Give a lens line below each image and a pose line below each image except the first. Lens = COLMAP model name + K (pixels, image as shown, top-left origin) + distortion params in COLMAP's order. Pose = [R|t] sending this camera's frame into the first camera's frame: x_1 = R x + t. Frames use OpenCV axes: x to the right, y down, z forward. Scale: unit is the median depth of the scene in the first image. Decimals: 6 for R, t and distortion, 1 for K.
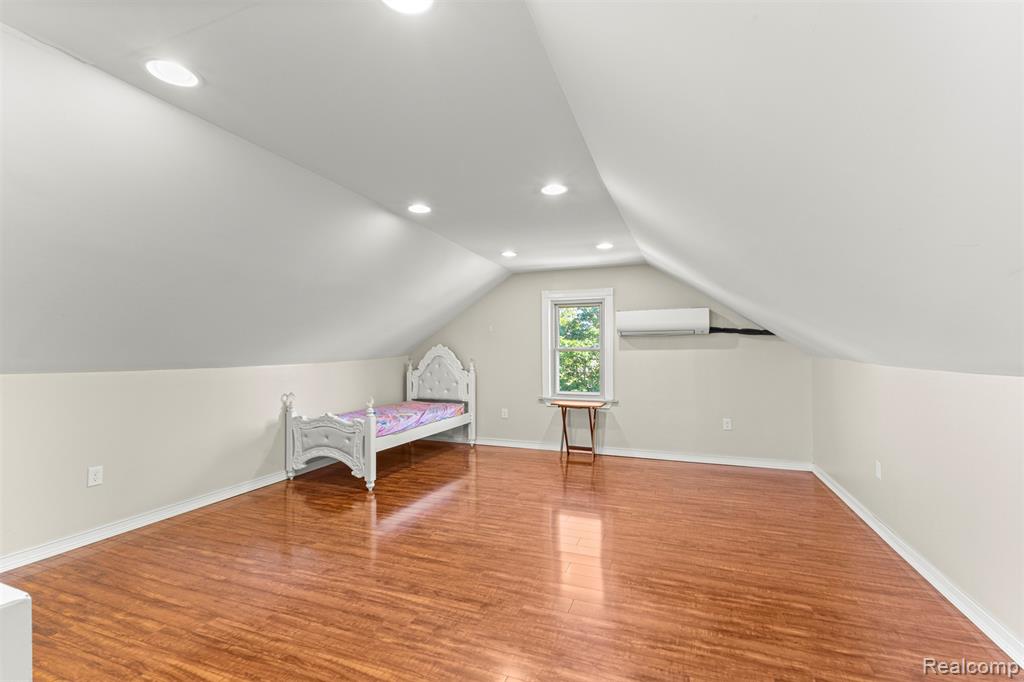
lens RADIAL K [[440.2, 0, 510.7], [0, 440.2, 336.3], [0, 0, 1]] dist [0.004618, -0.000168]
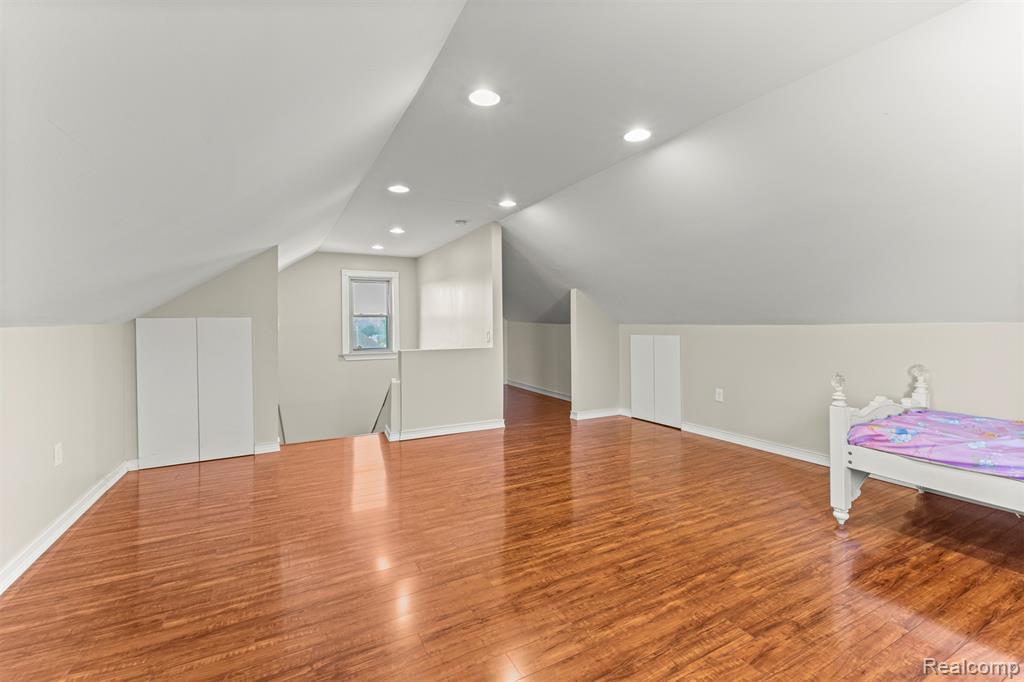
lens RADIAL K [[440.2, 0, 510.7], [0, 440.2, 336.3], [0, 0, 1]] dist [0.004618, -0.000168]
pose [[-0.653141, 0.030600, -0.756618, 0.768777], [0.039225, 0.999209, 0.006551, 0.105461], [0.756220, -0.025400, -0.653825, 1.795575]]
